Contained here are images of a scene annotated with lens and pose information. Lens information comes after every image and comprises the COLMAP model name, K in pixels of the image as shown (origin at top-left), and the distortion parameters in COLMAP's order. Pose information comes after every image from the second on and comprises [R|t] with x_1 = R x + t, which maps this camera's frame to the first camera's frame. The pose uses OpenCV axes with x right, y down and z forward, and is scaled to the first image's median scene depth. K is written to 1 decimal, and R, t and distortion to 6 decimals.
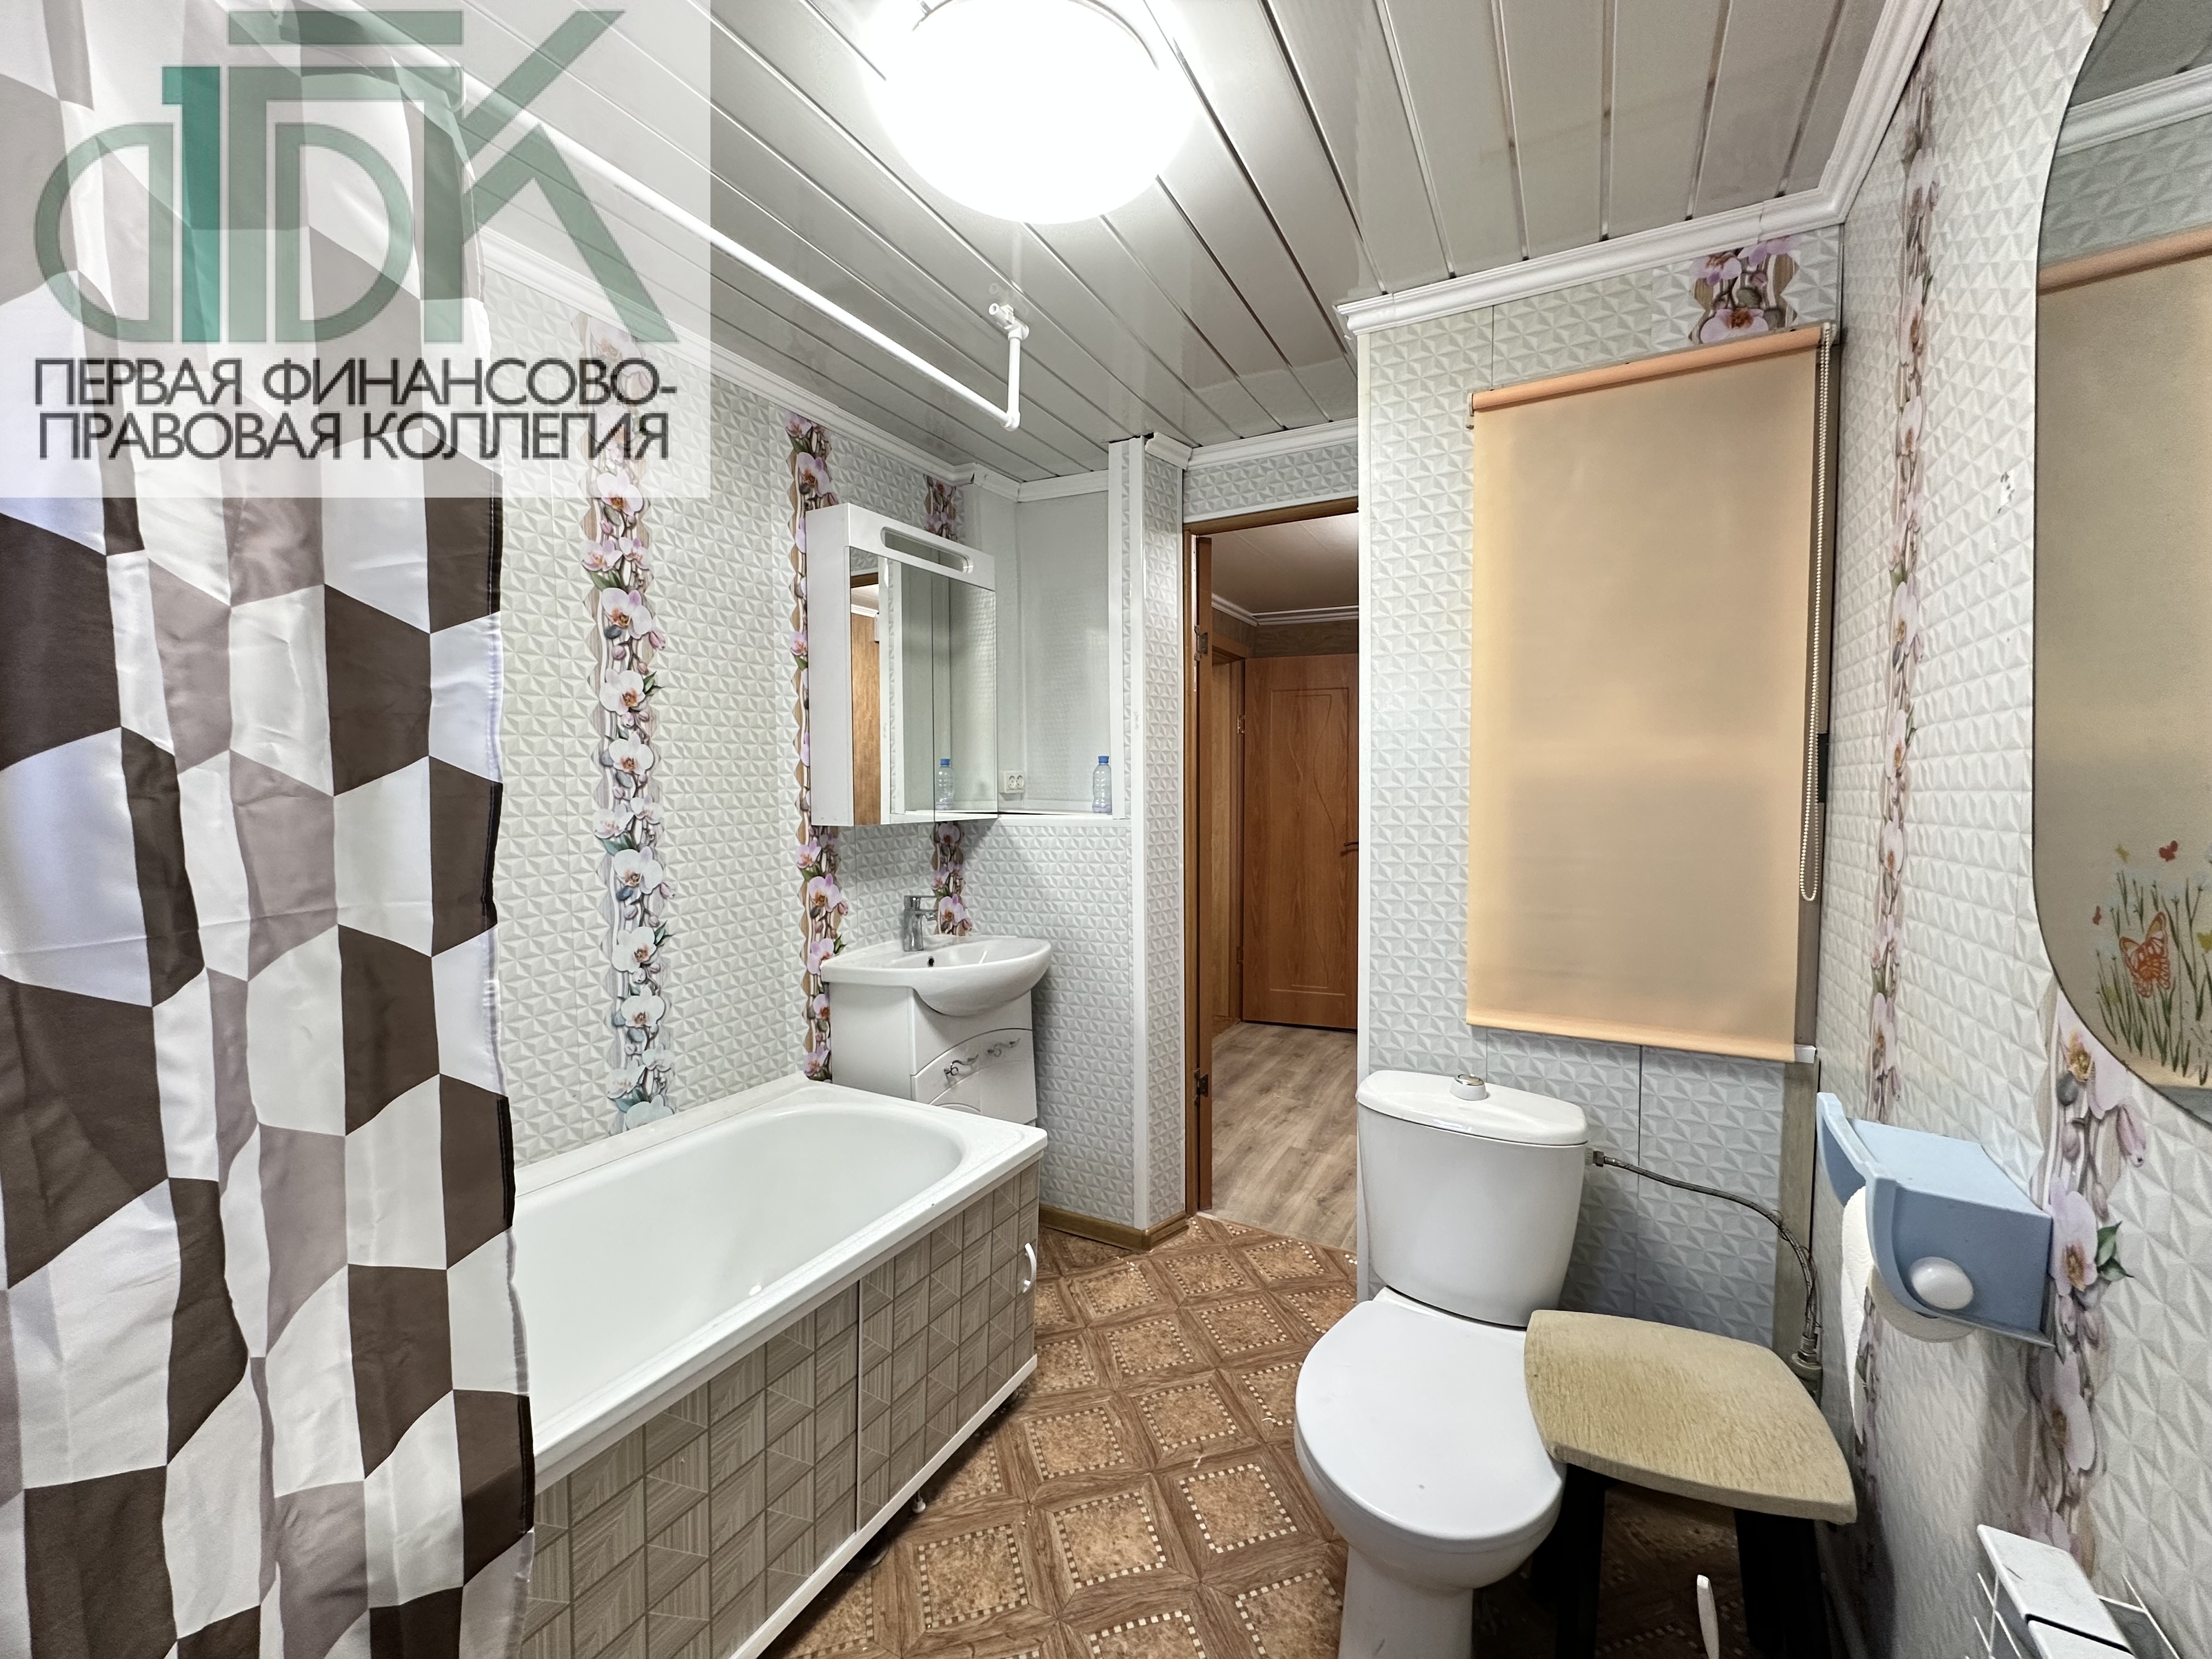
lens RADIAL K [[881.2, 0, 1109.4], [0, 881.2, 832.4], [0, 0, 1]] dist [-0.001910, 0.000776]
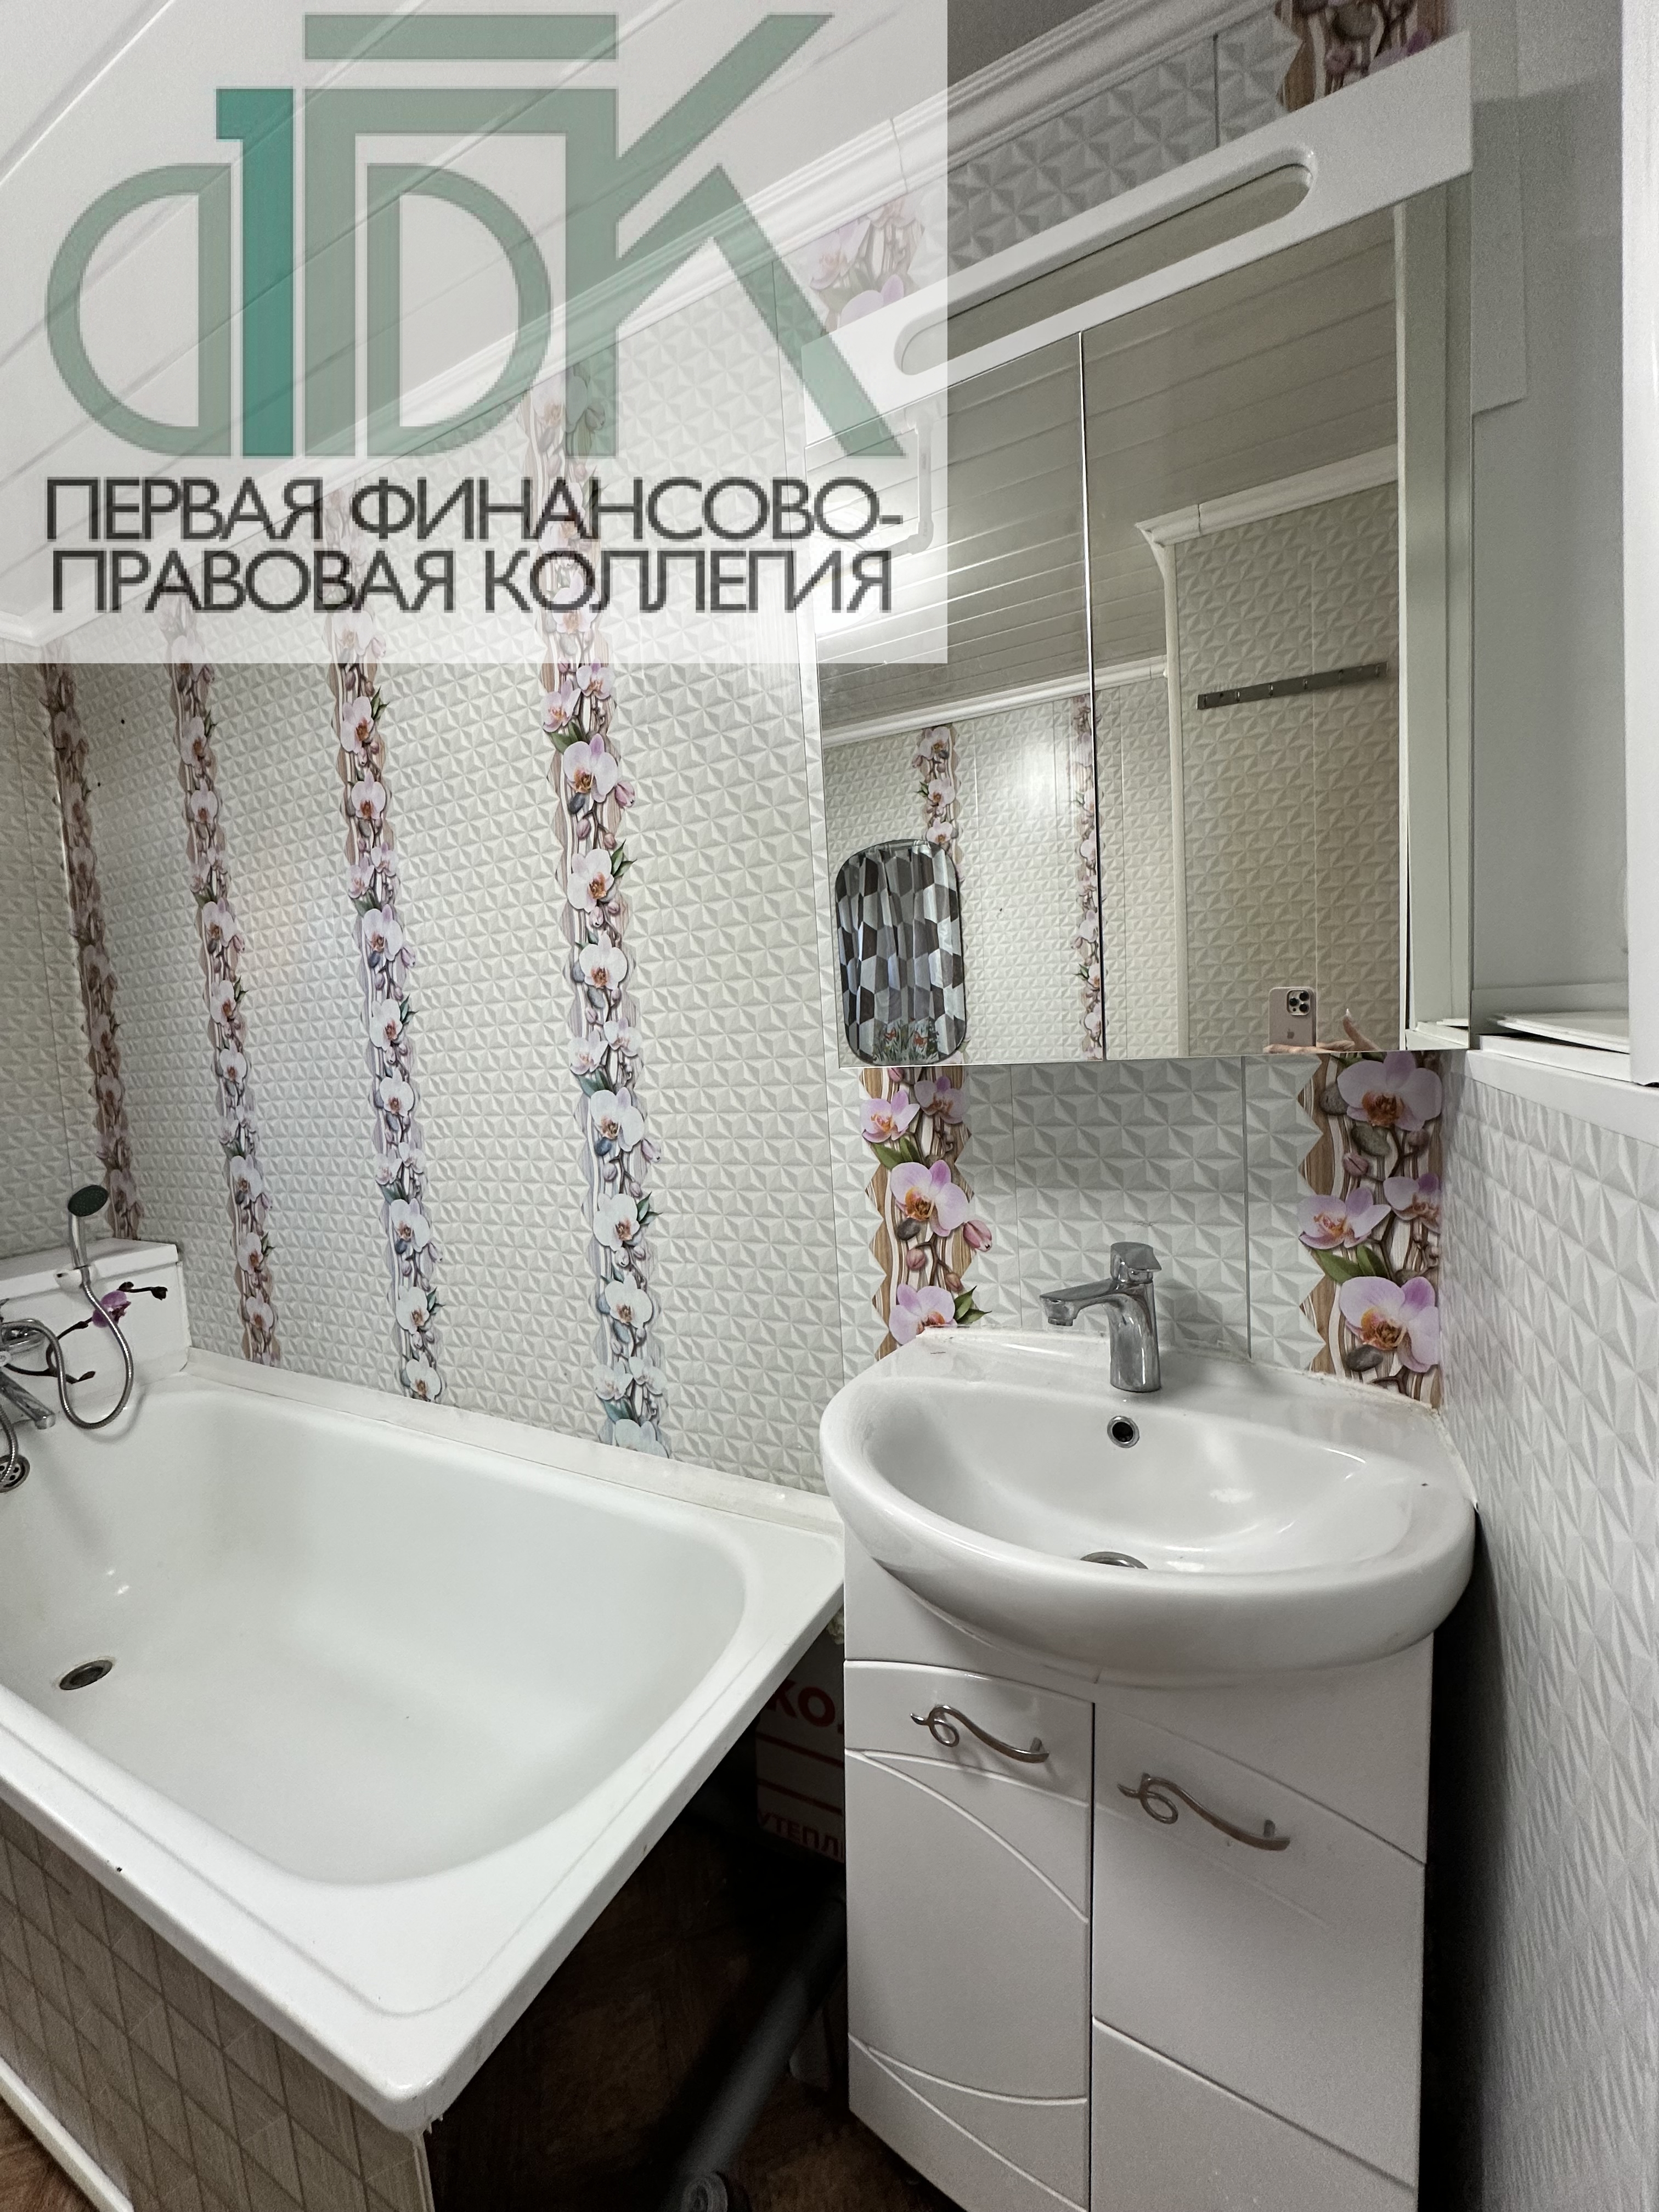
lens RADIAL K [[881.2, 0, 831.8], [0, 881.2, 1116.4], [0, 0, 1]] dist [-0.001910, 0.000776]
pose [[0.018451, 0.088306, -0.995922, 0.222891], [-0.005715, 0.996085, 0.088215, -0.026971], [0.999813, 0.004064, 0.018884, 1.216466]]
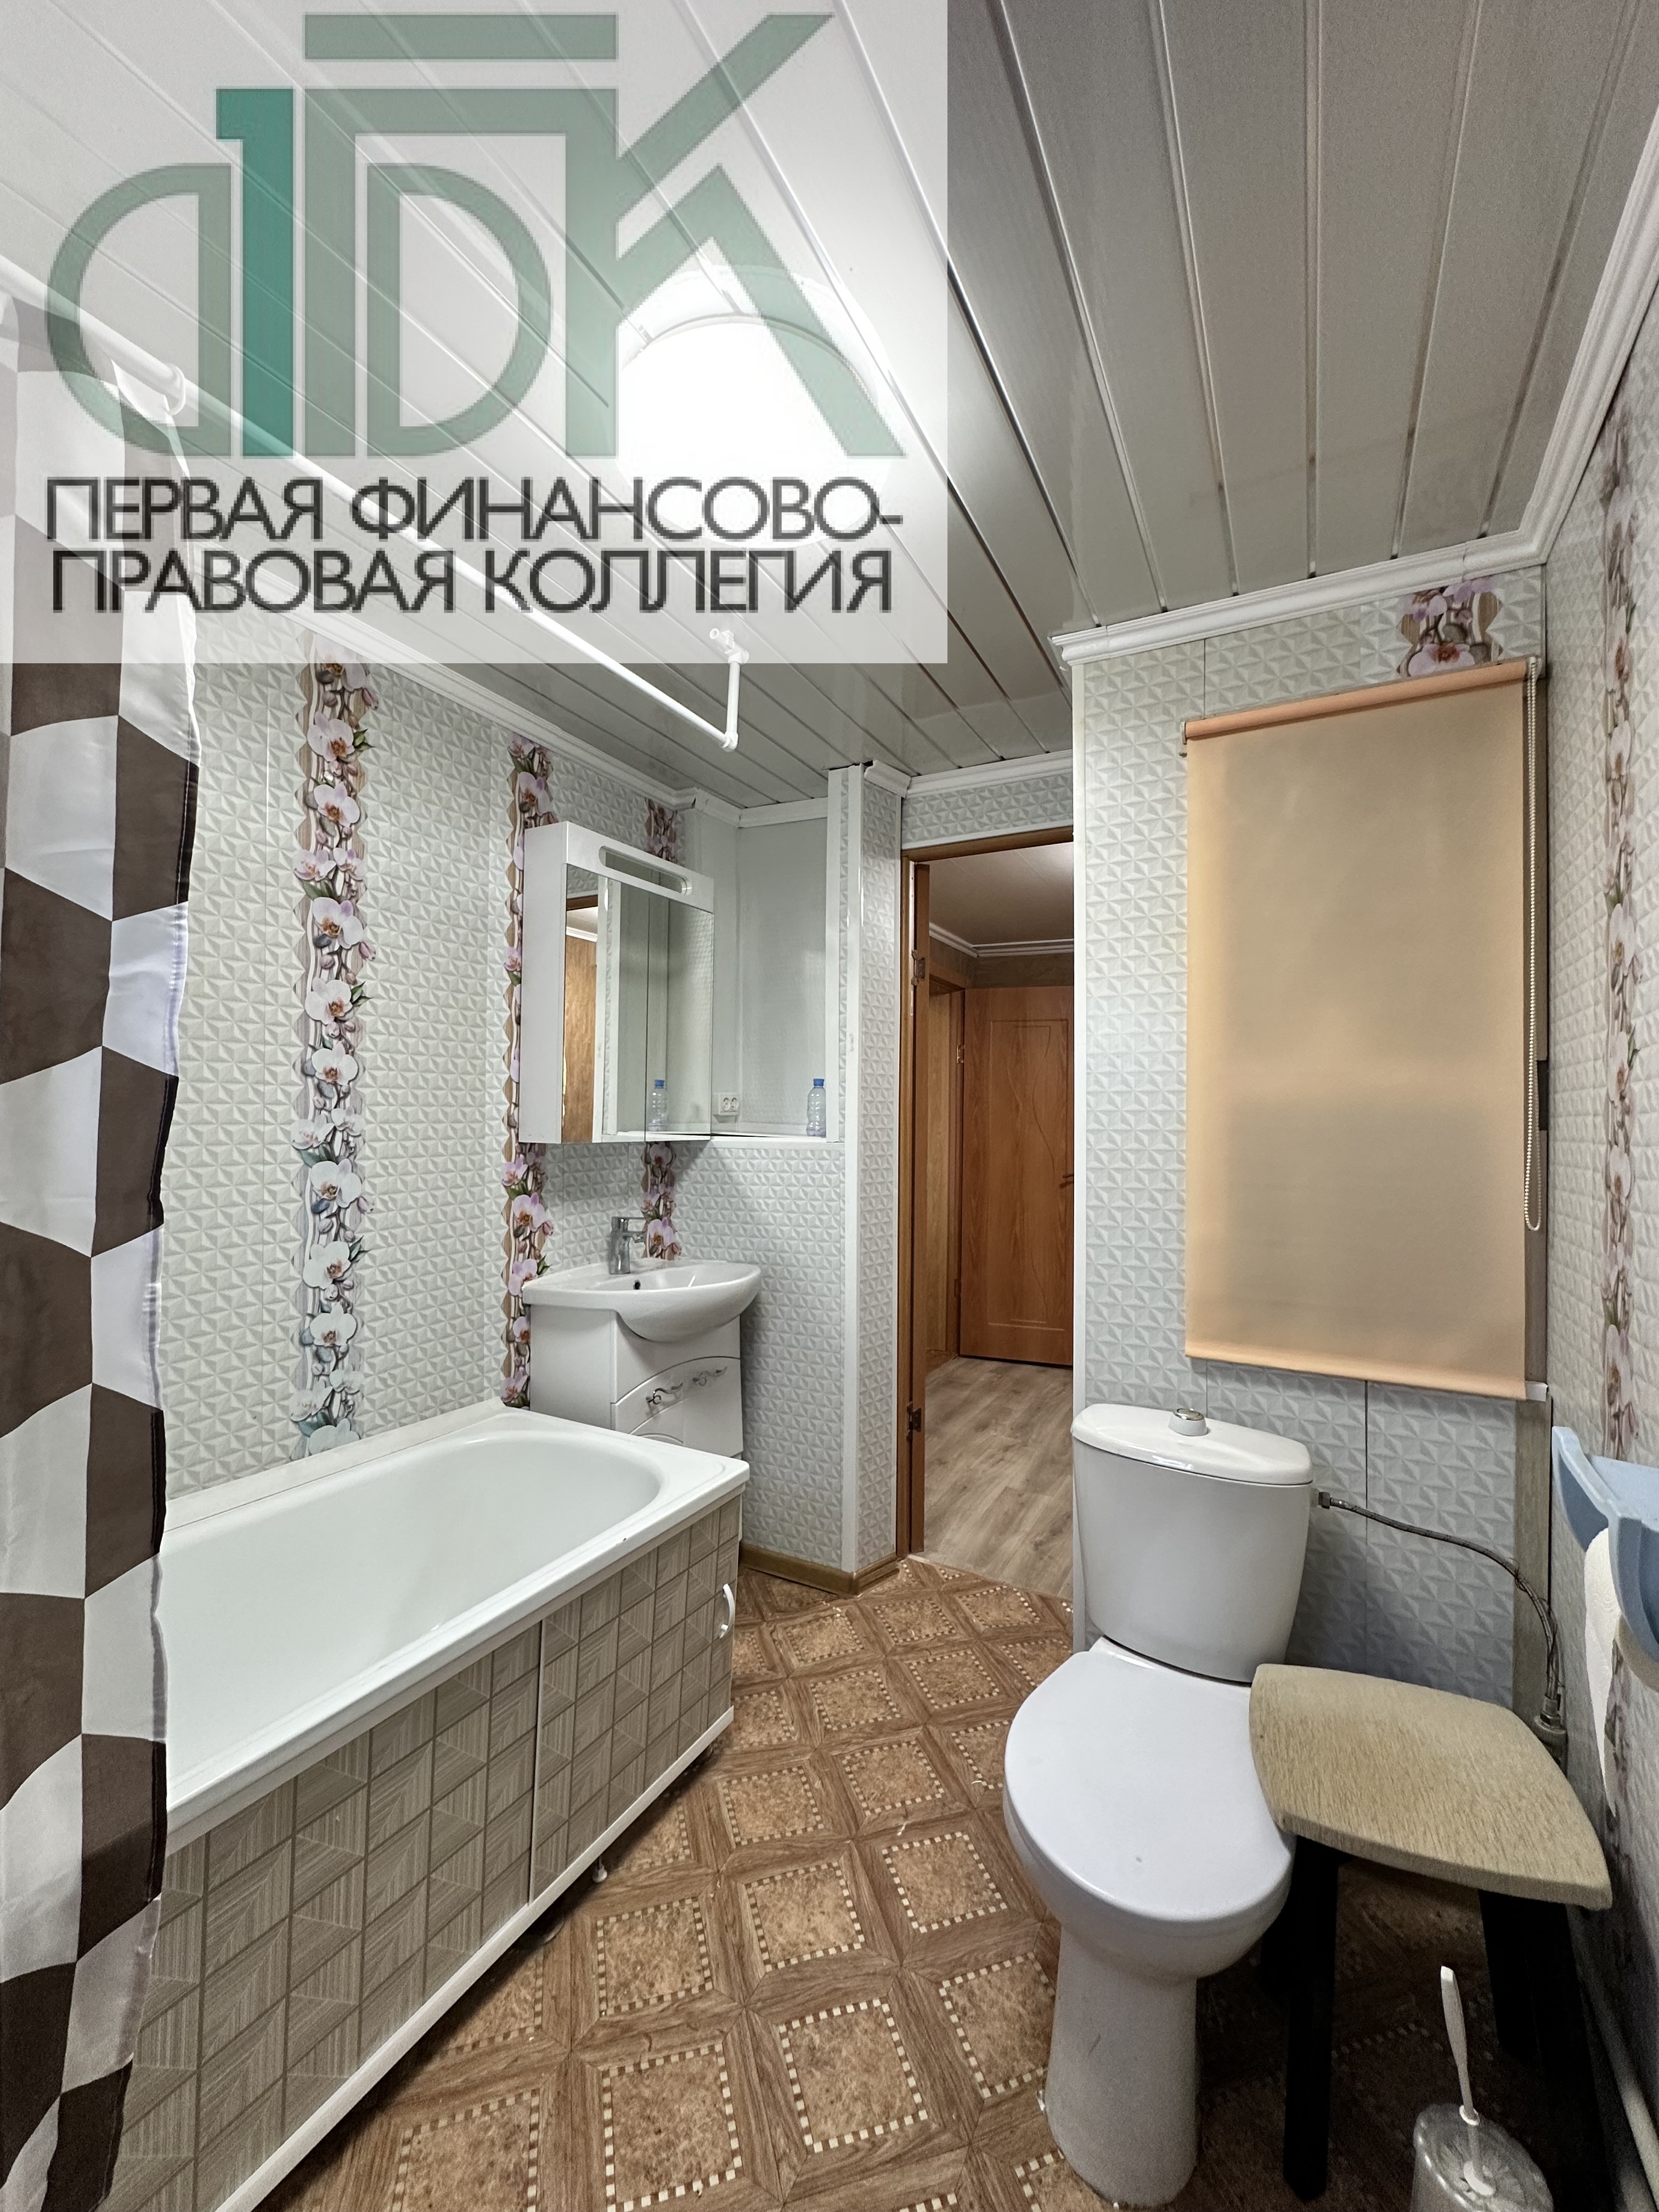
lens RADIAL K [[881.2, 0, 834.7], [0, 881.2, 1107.3], [0, 0, 1]] dist [-0.001910, 0.000776]
pose [[0.999857, 0.016568, 0.003336, 0.013230], [-0.016315, 0.997736, -0.065236, 0.014588], [-0.004409, 0.065173, 0.997864, 0.019934]]
